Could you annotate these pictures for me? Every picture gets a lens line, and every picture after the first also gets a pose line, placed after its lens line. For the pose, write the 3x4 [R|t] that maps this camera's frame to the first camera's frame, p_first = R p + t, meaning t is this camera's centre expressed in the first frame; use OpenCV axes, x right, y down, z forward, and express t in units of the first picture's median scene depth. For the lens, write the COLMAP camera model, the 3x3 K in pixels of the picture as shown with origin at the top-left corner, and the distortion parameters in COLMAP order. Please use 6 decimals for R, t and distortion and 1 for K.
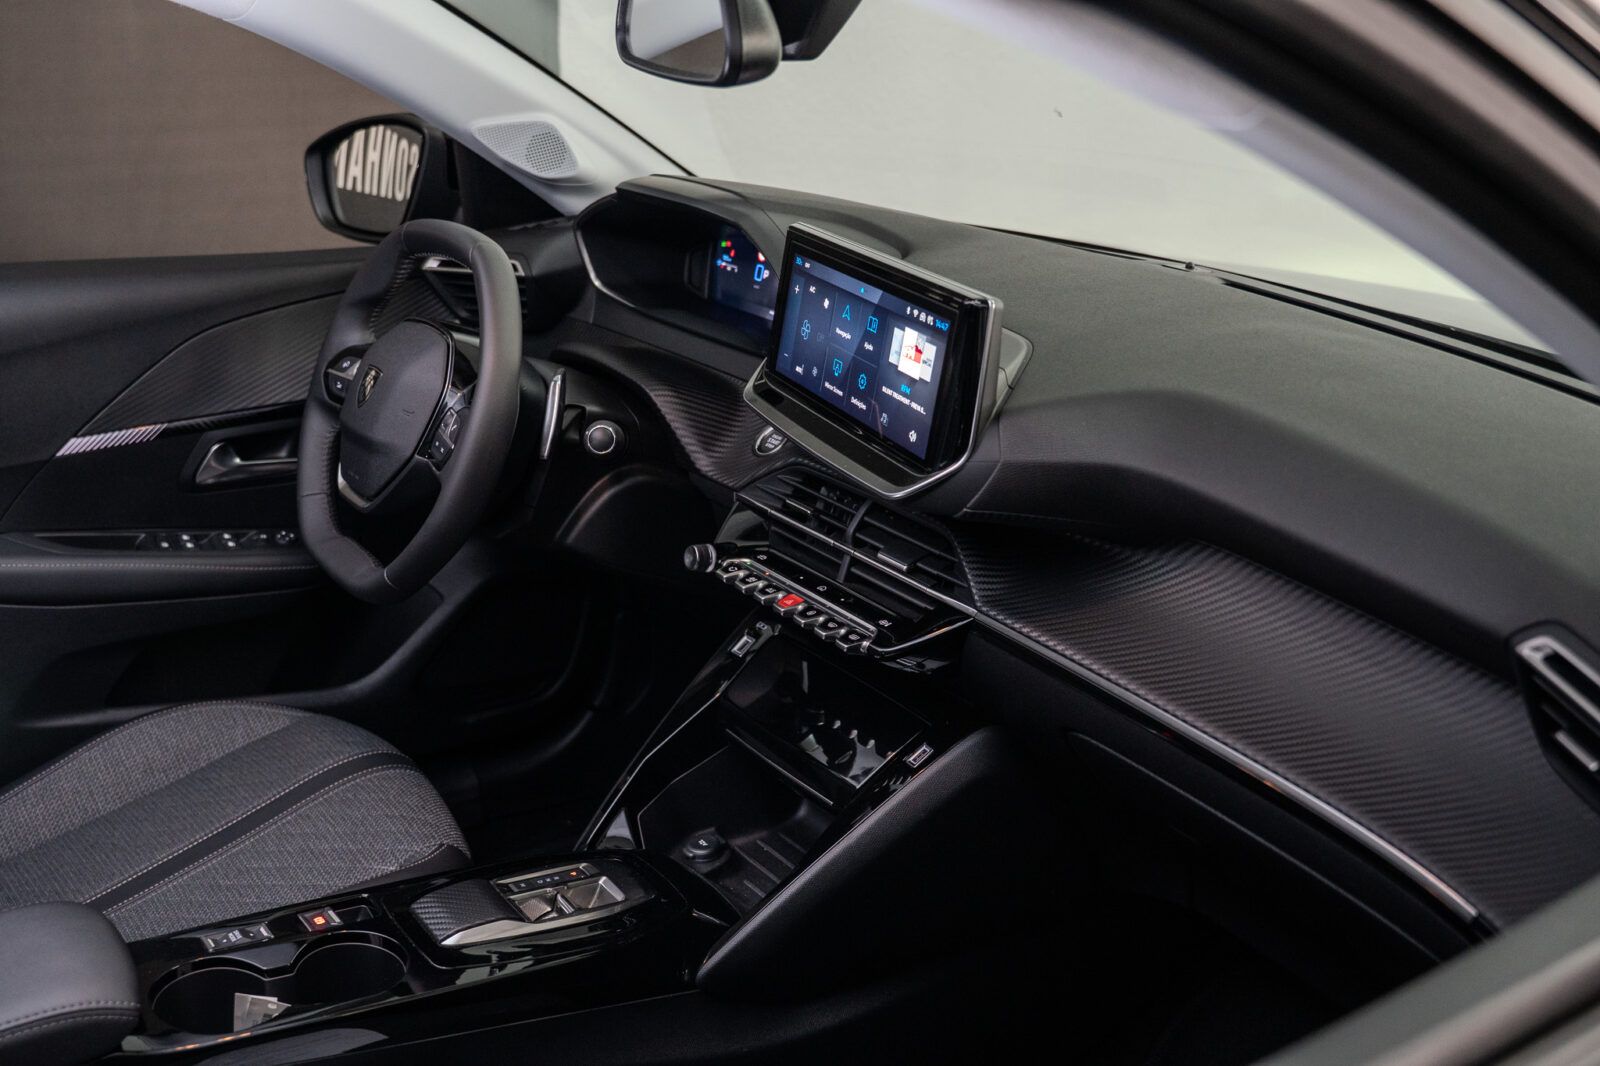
lens RADIAL K [[1660.0, 0, 792.0], [0, 1660.0, 529.0], [0, 0, 1]] dist [-0.120224, 0.000000]
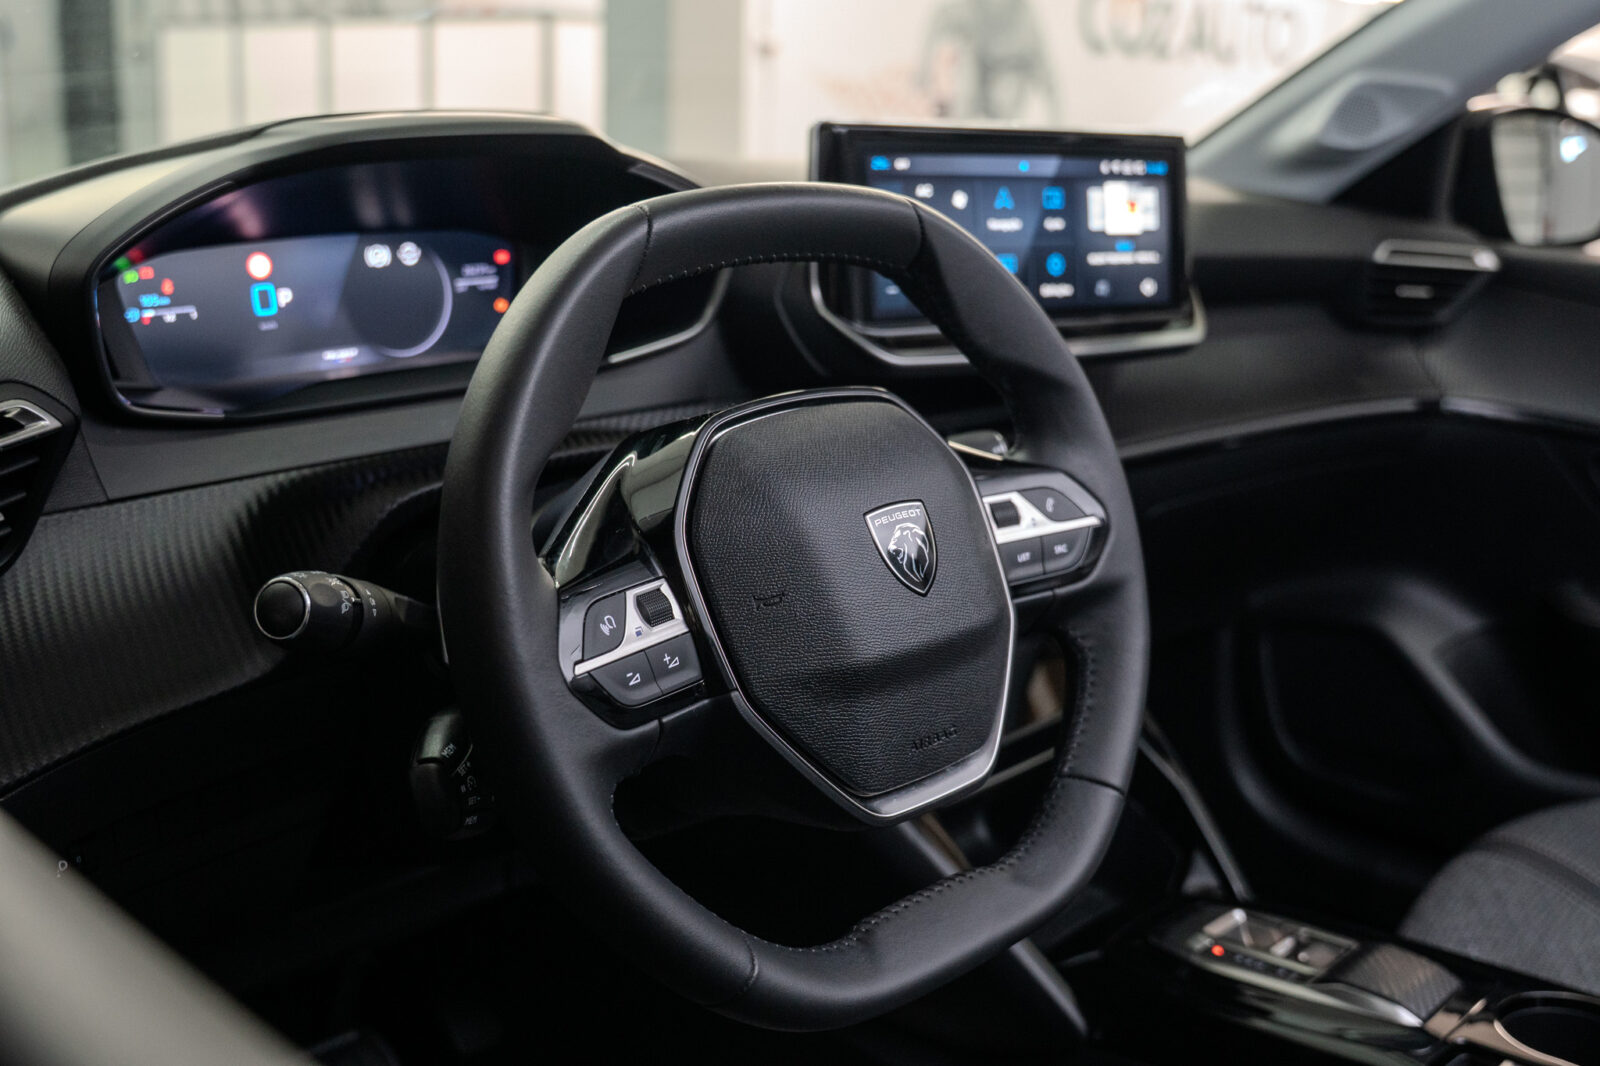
lens RADIAL K [[1660.0, 0, 802.9], [0, 1660.0, 528.6], [0, 0, 1]] dist [-0.120224, 0.000000]
pose [[-0.196949, -0.285429, 0.937945, -0.797172], [0.291849, 0.896244, 0.334021, -0.296027], [-0.935967, 0.339524, -0.093212, 1.252854]]
